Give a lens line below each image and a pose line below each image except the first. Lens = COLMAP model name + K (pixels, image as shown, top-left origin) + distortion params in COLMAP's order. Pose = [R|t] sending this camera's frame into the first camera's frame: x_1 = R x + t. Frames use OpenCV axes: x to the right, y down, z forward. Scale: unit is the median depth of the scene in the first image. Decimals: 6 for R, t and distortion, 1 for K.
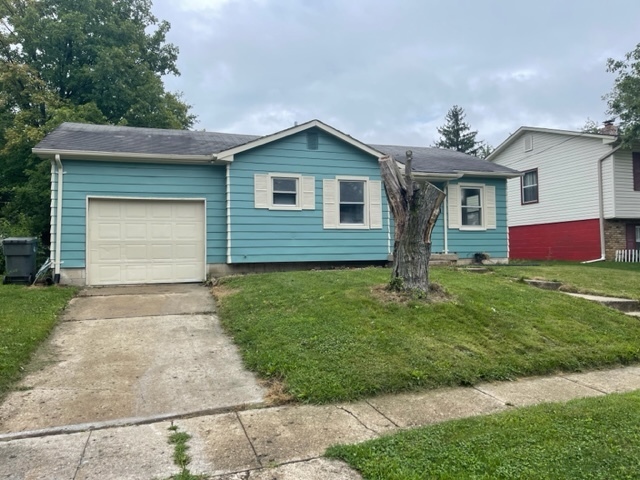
lens RADIAL K [[488.6, 0, 321.0], [0, 488.6, 241.3], [0, 0, 1]] dist [0.030306, -0.004415]
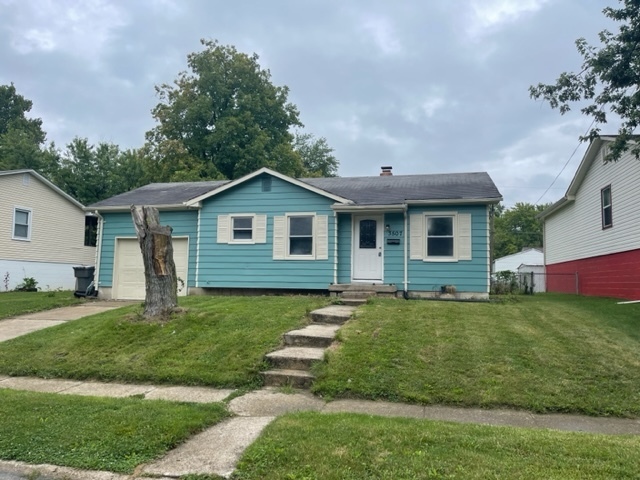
lens RADIAL K [[488.6, 0, 318.7], [0, 488.6, 237.7], [0, 0, 1]] dist [0.030306, -0.004415]
pose [[0.841769, -0.020642, -0.539443, 0.712048], [-0.012064, 0.998300, -0.057027, -0.013302], [0.539703, 0.054511, 0.840089, 0.095729]]
